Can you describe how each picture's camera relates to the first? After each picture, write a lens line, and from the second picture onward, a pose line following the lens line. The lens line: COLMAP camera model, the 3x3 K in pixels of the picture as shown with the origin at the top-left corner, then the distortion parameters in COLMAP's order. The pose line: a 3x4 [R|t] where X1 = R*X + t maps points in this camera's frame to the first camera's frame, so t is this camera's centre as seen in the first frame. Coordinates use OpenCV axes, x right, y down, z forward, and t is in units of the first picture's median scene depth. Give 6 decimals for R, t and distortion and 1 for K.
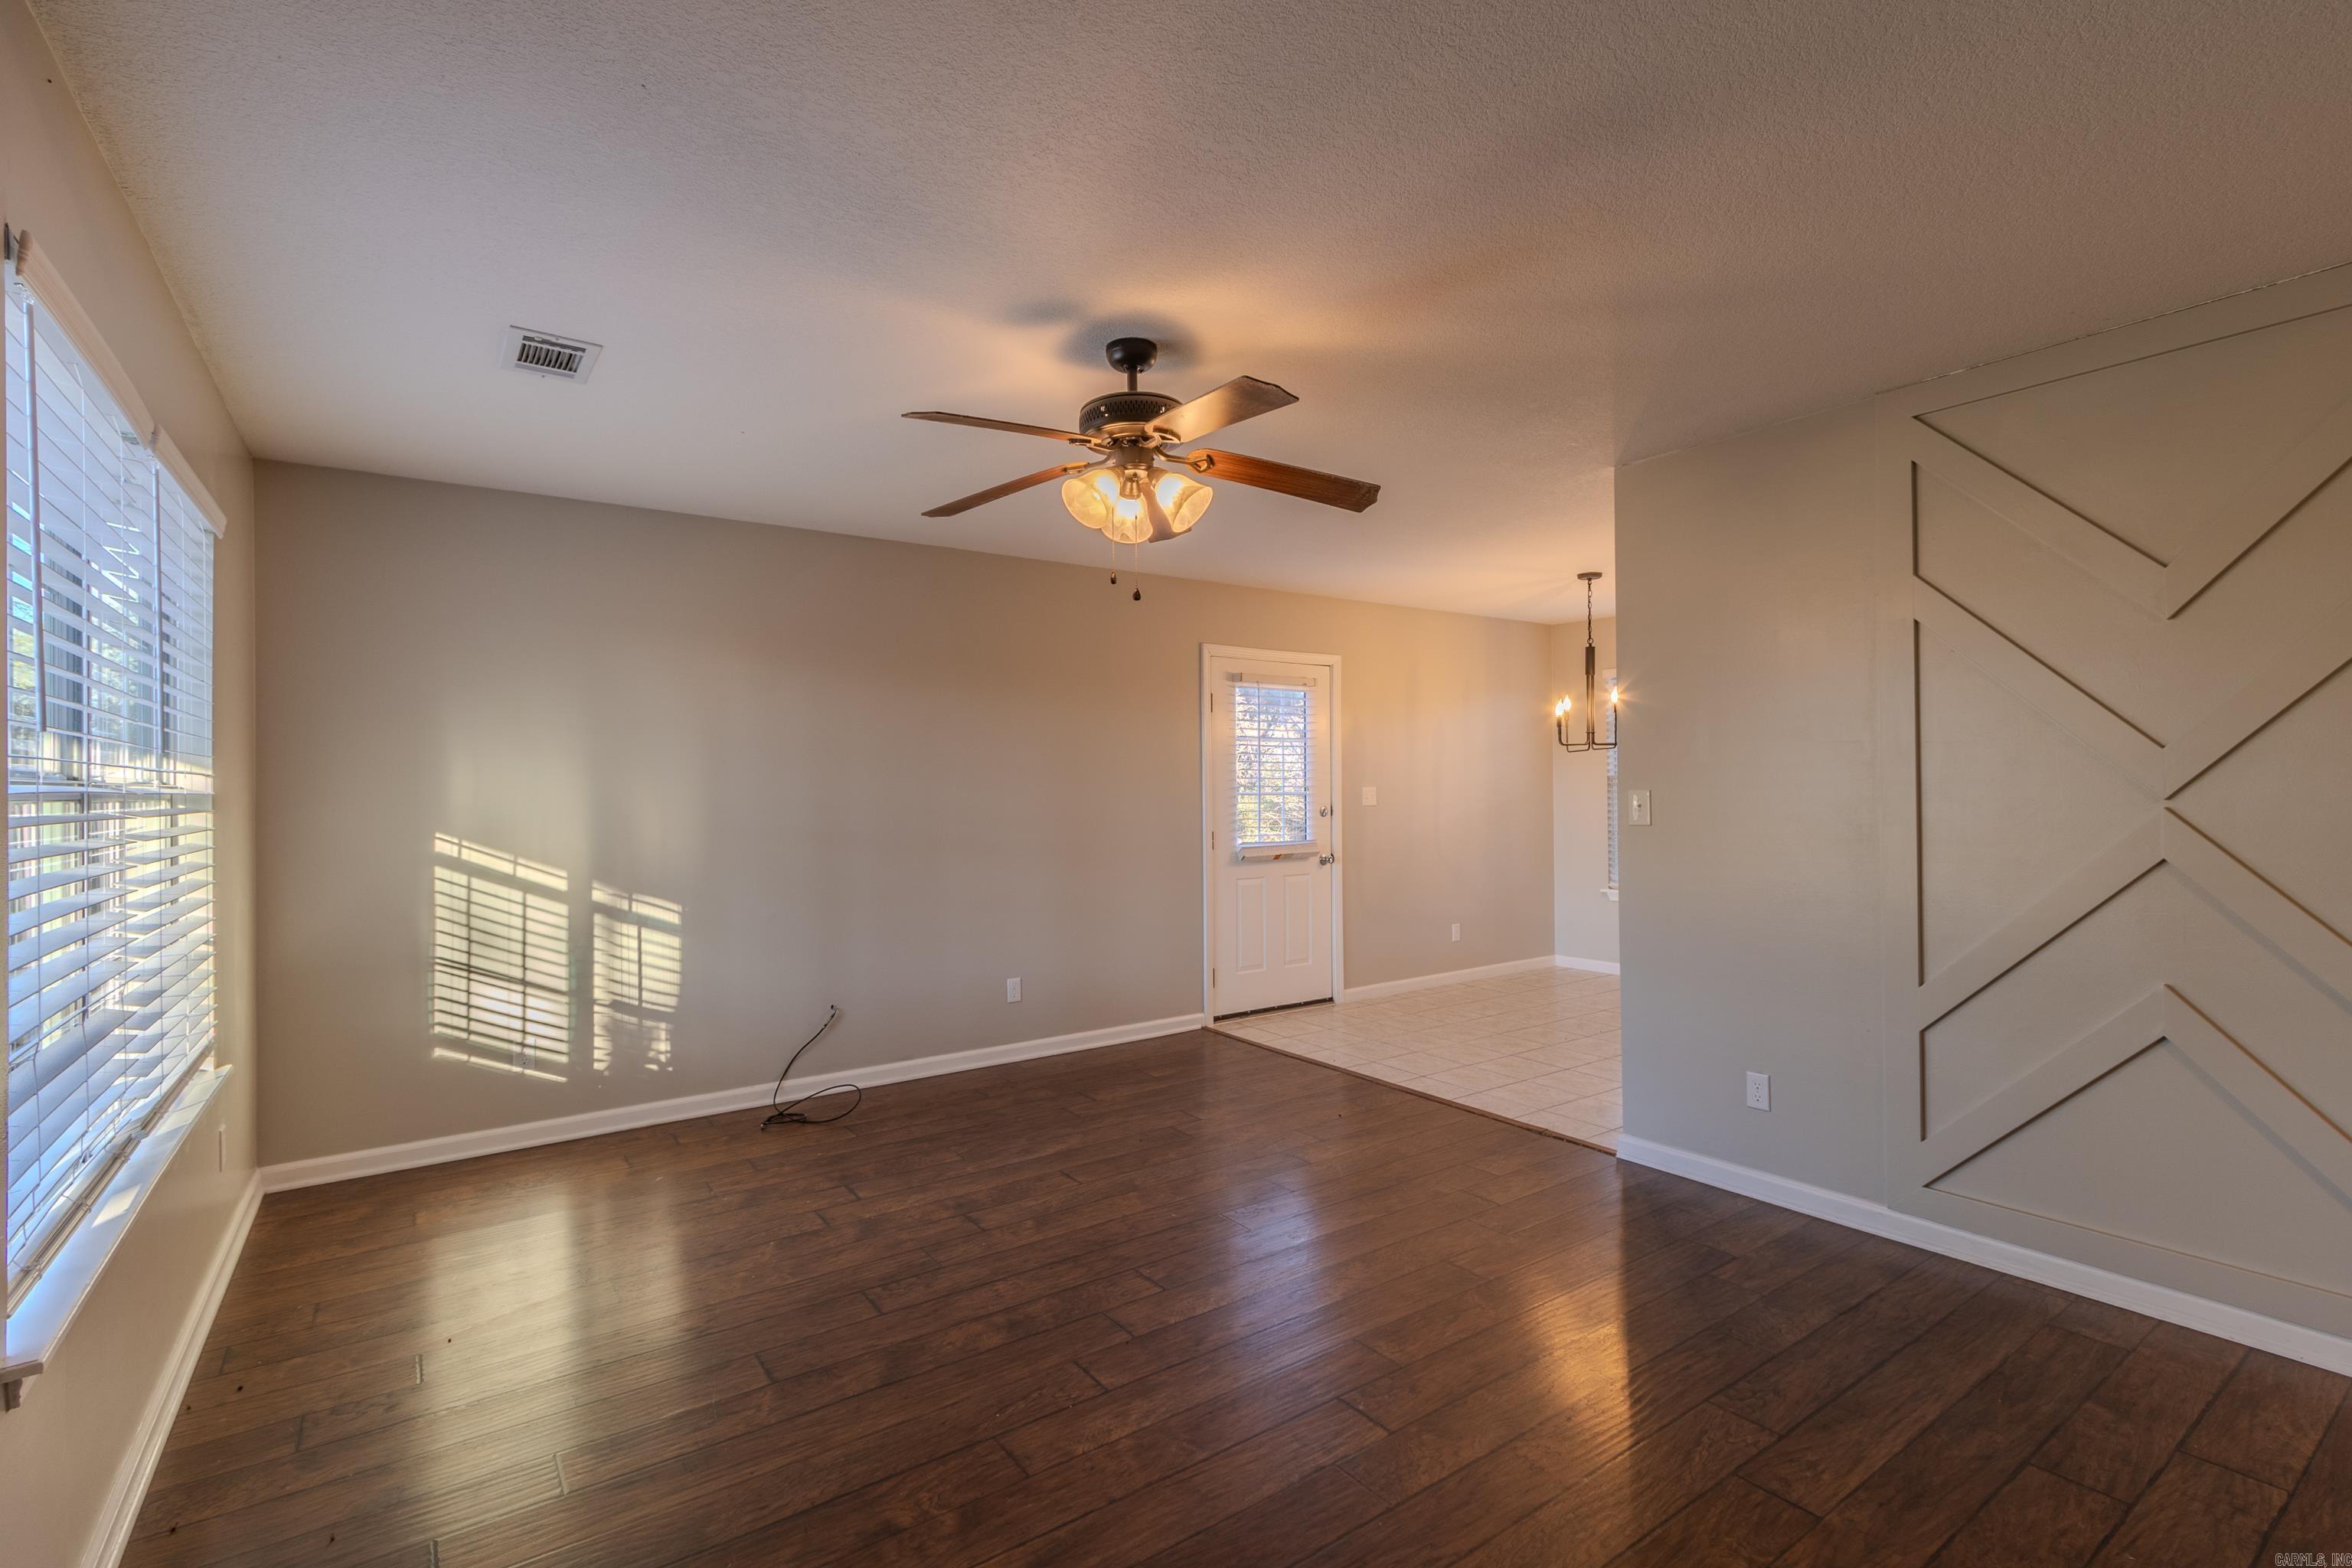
lens RADIAL K [[1094.7, 0, 1168.5], [0, 1094.7, 788.8], [0, 0, 1]] dist [0.001056, -0.000611]
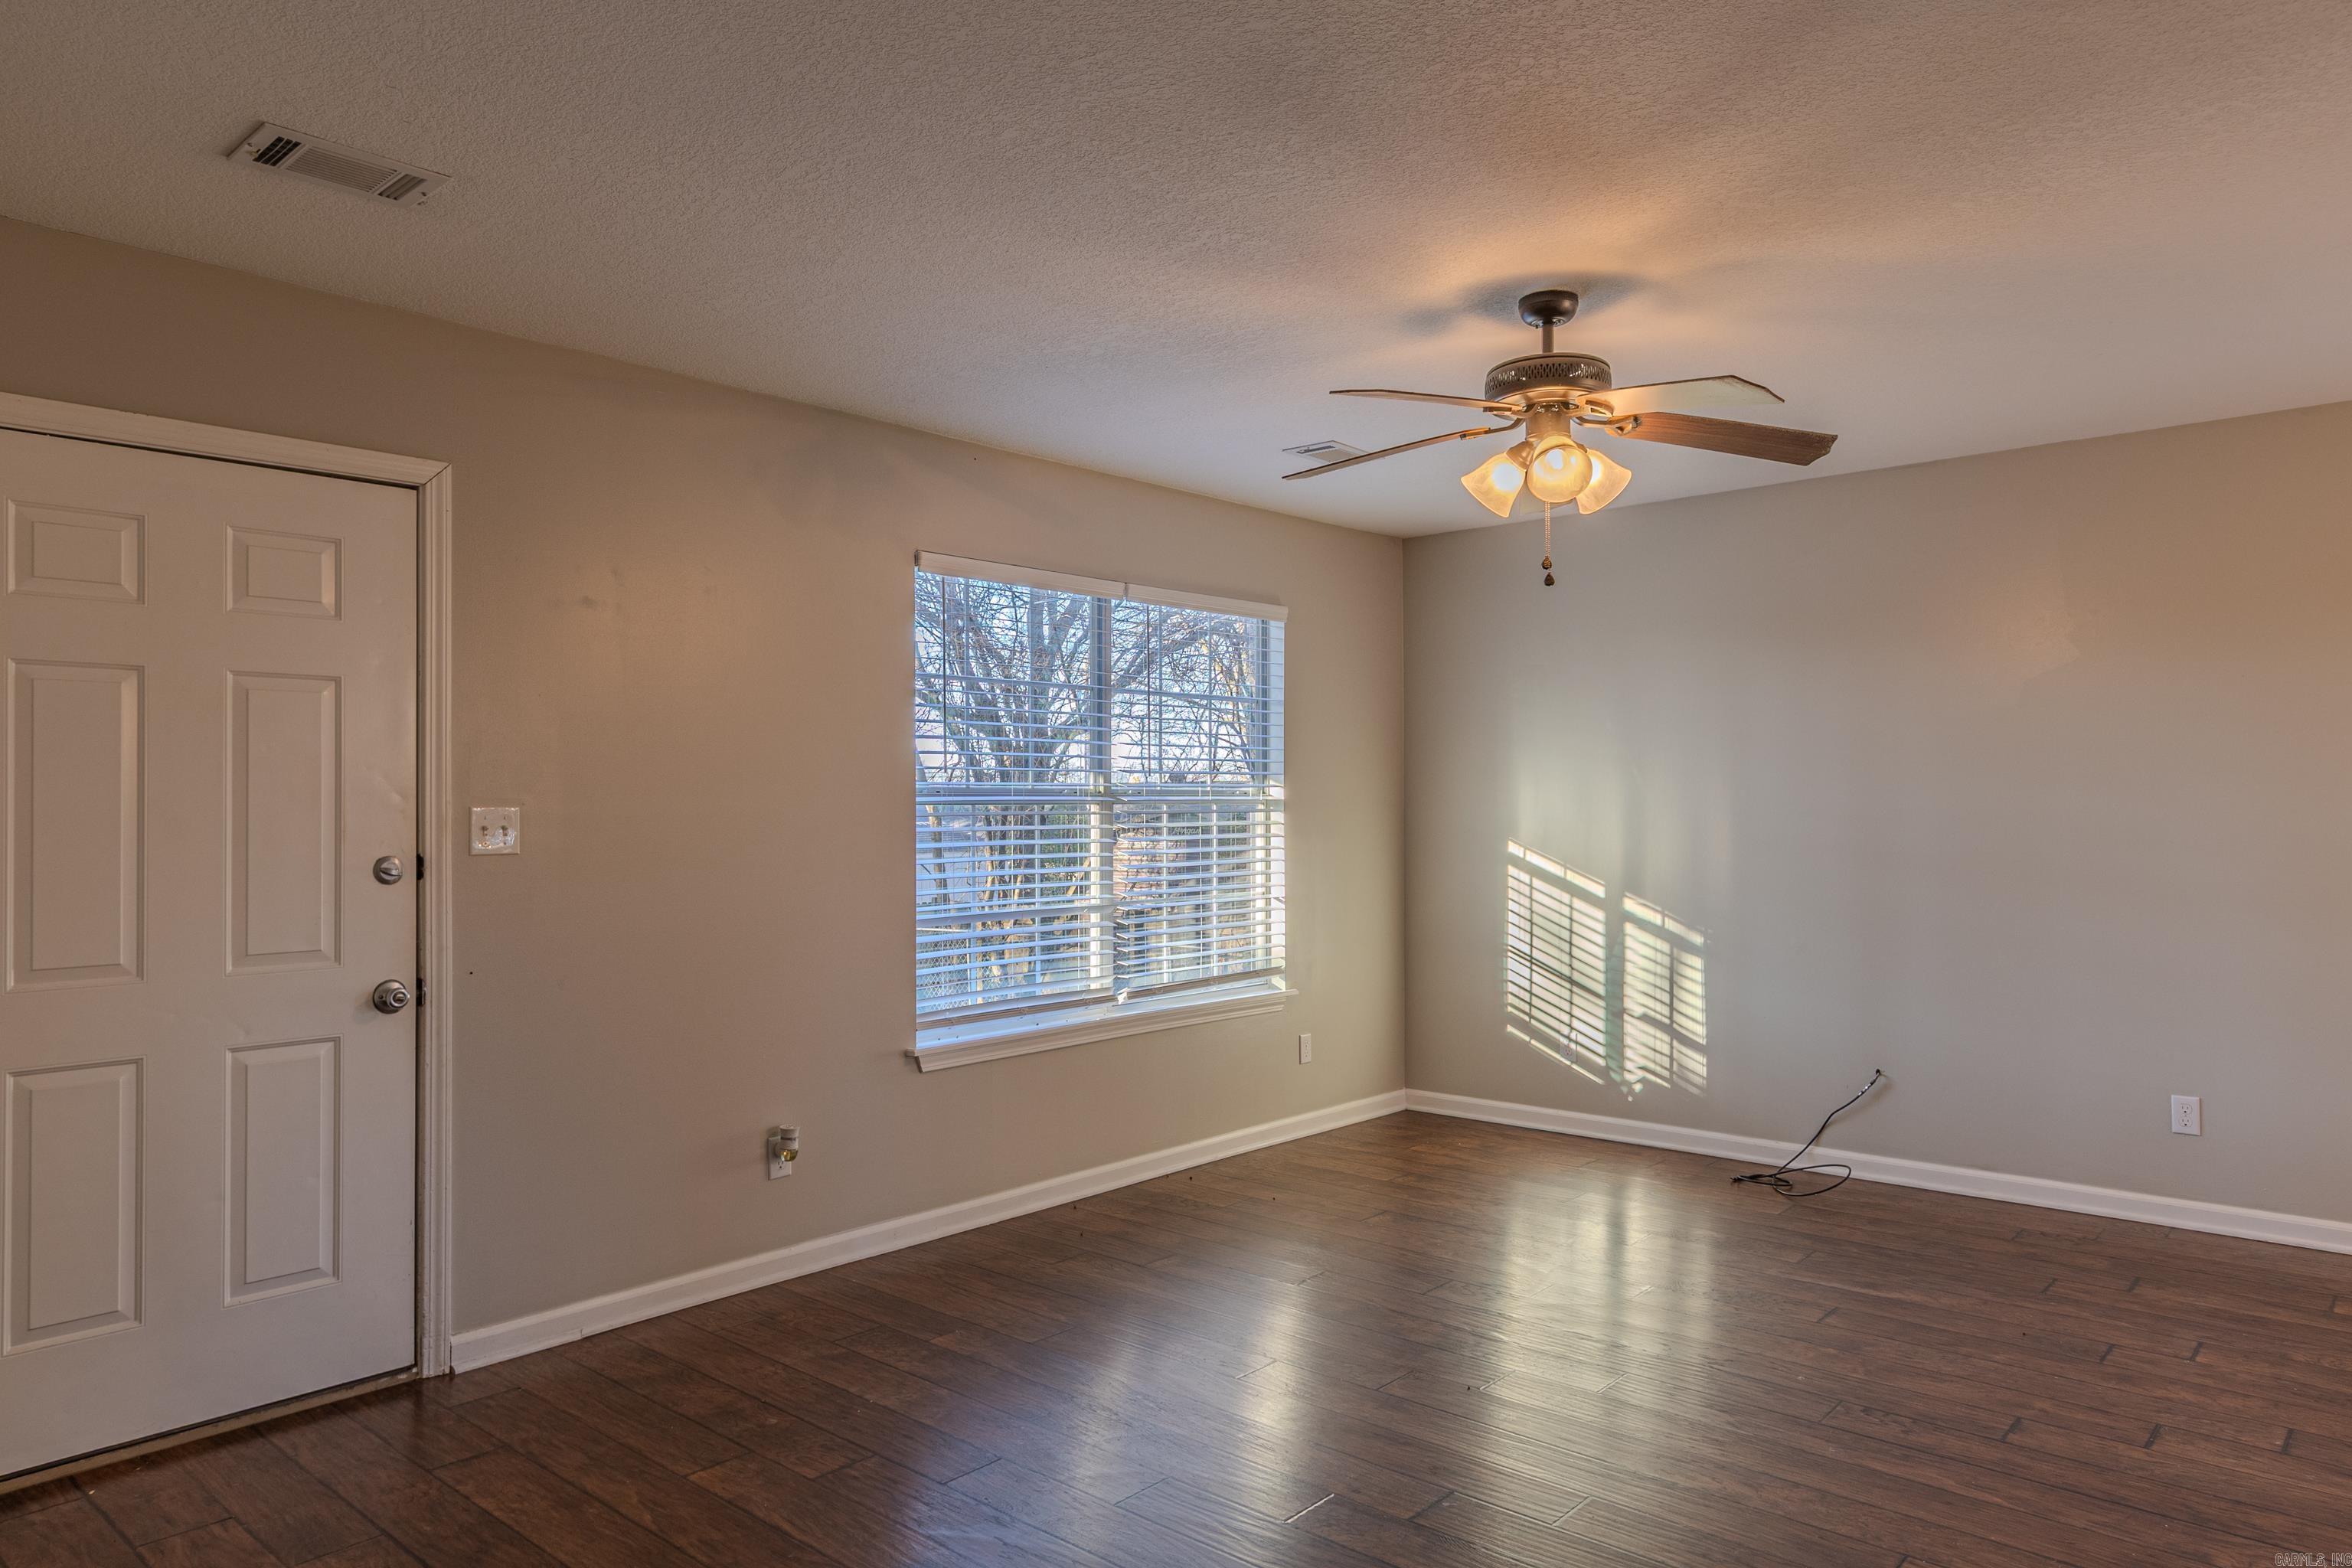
lens RADIAL K [[1502.2, 0, 1176.0], [0, 1502.2, 784.0], [0, 0, 1]] dist [0.016387, 0.000095]
pose [[0.228844, -0.006642, -0.973441, 0.742688], [-0.001080, 0.999974, -0.007077, -0.002107], [0.973463, 0.002671, 0.228831, 0.295246]]
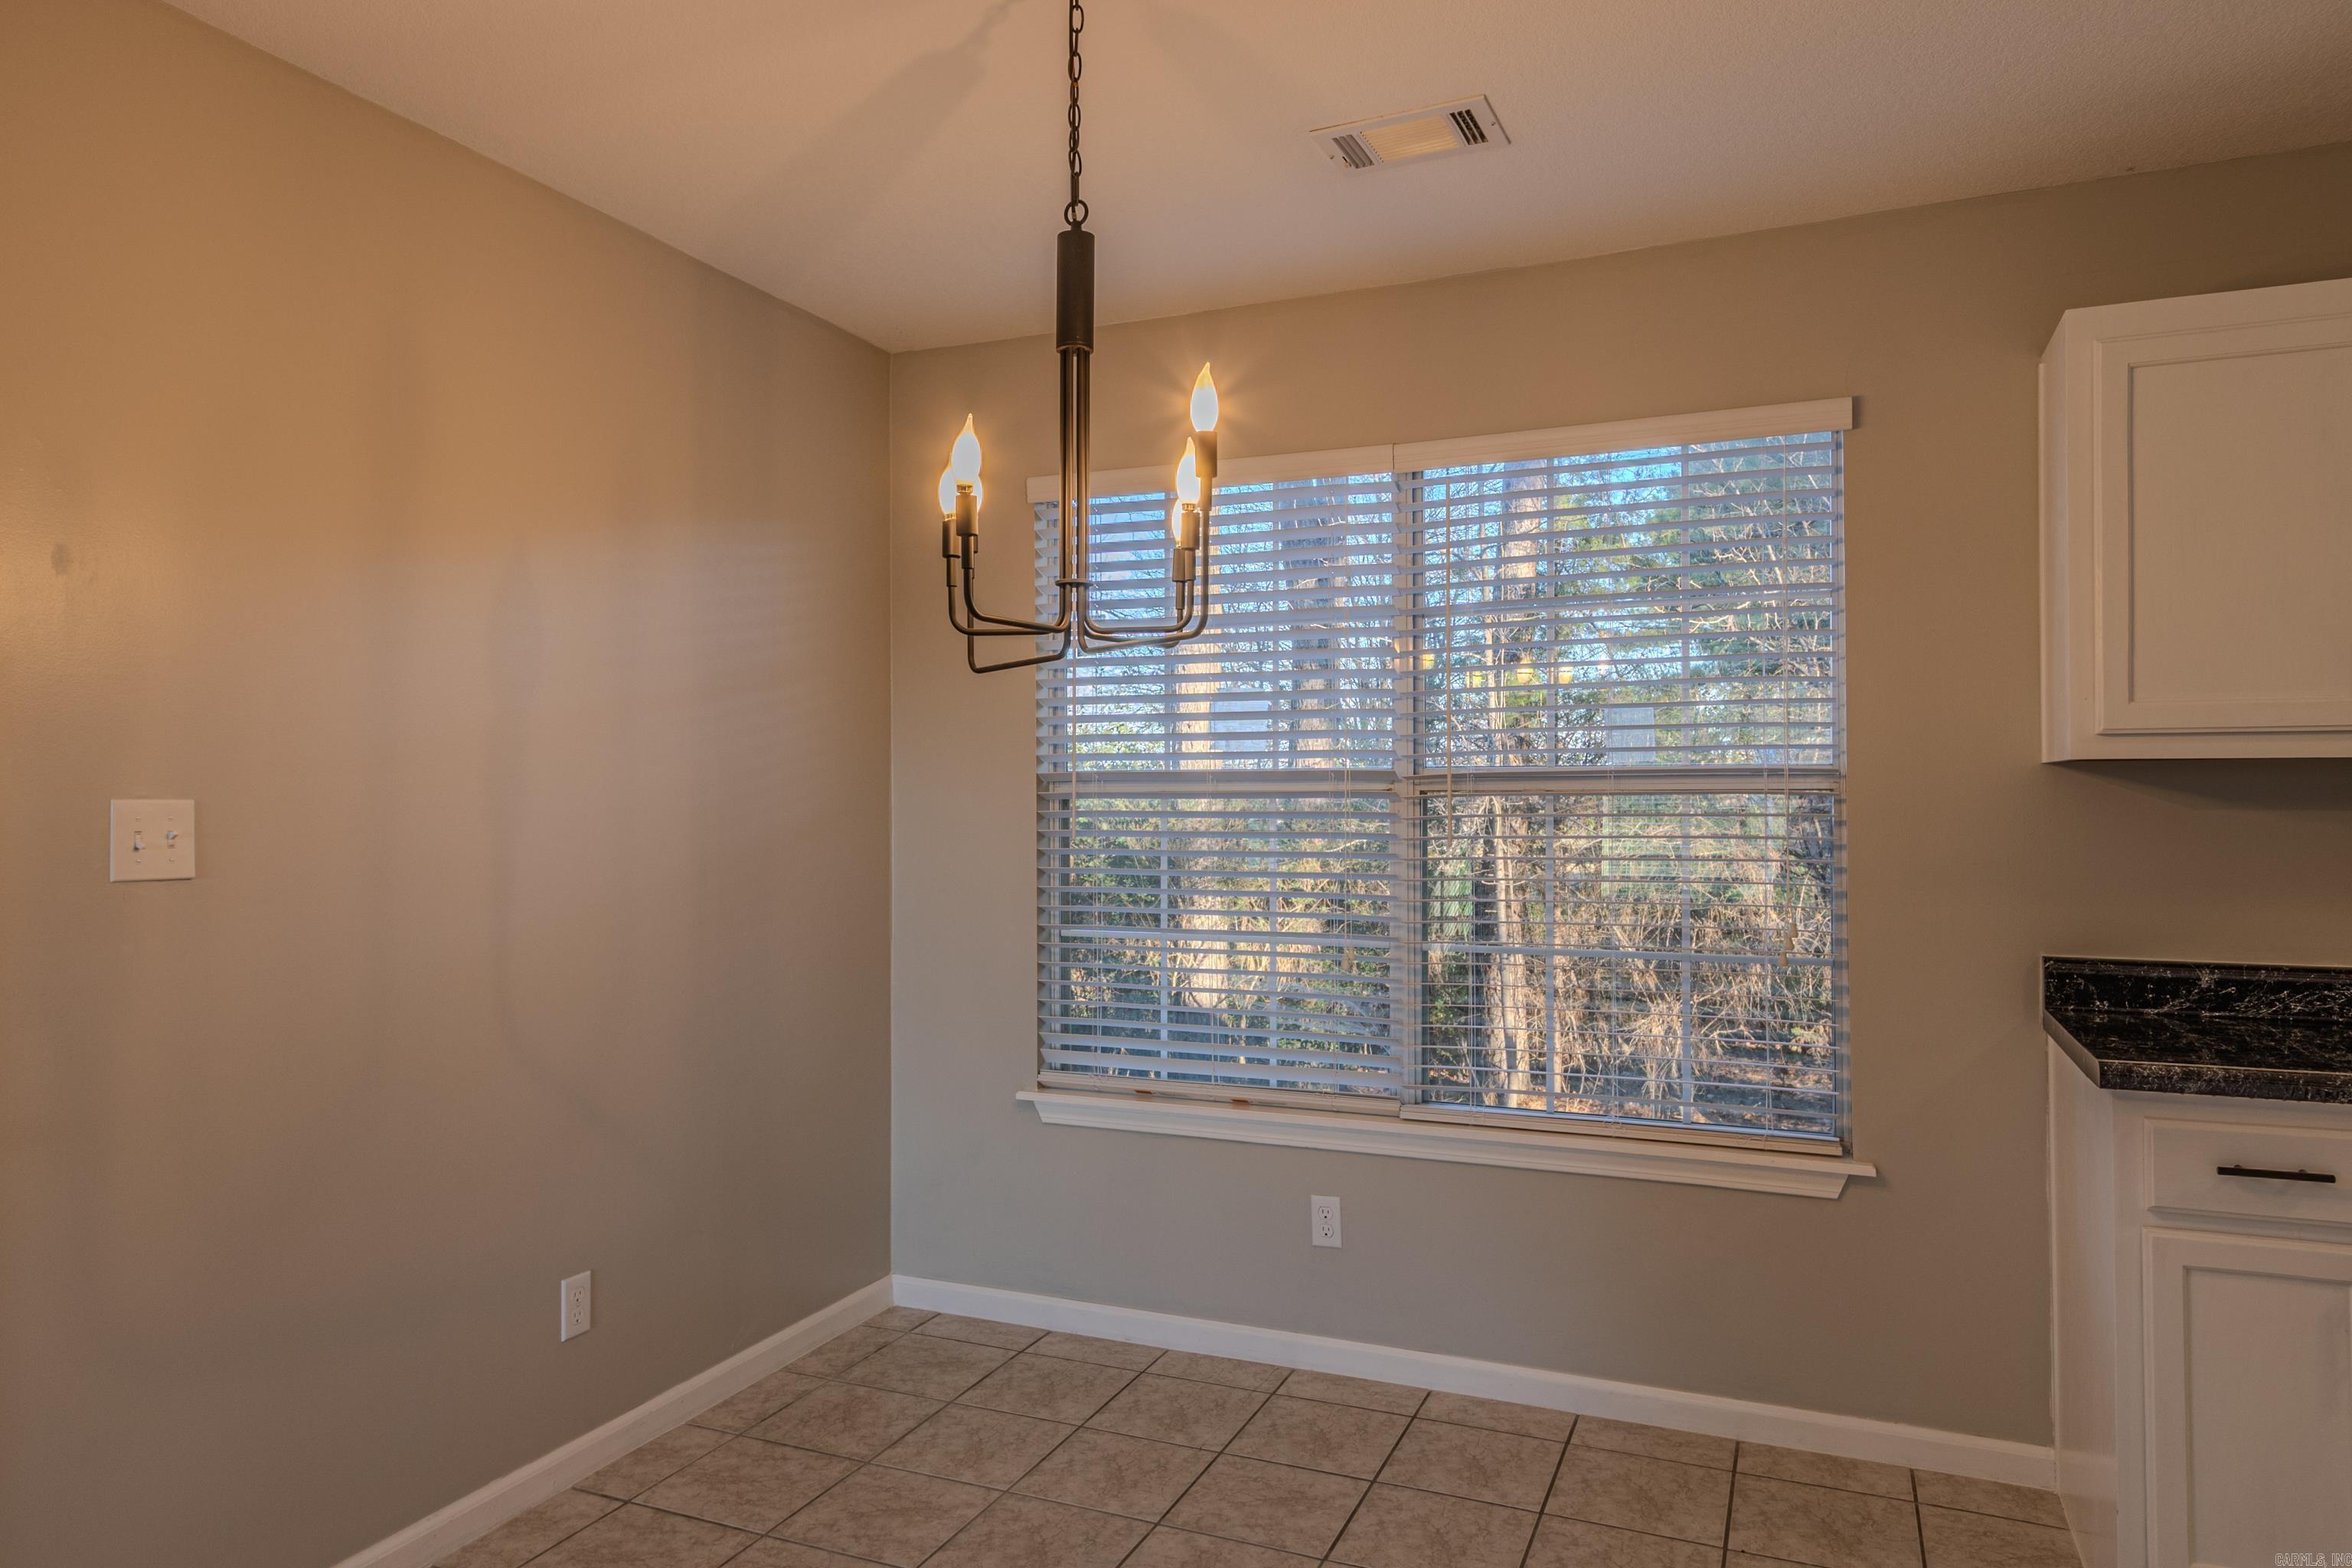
lens RADIAL K [[1502.2, 0, 1176.0], [0, 1502.2, 784.0], [0, 0, 1]] dist [0.016387, 0.000095]
pose [[0.850183, 0.013680, 0.526310, 0.322286], [-0.006198, 0.999853, -0.015976, -0.002174], [-0.526451, 0.010320, 0.850143, 0.998223]]
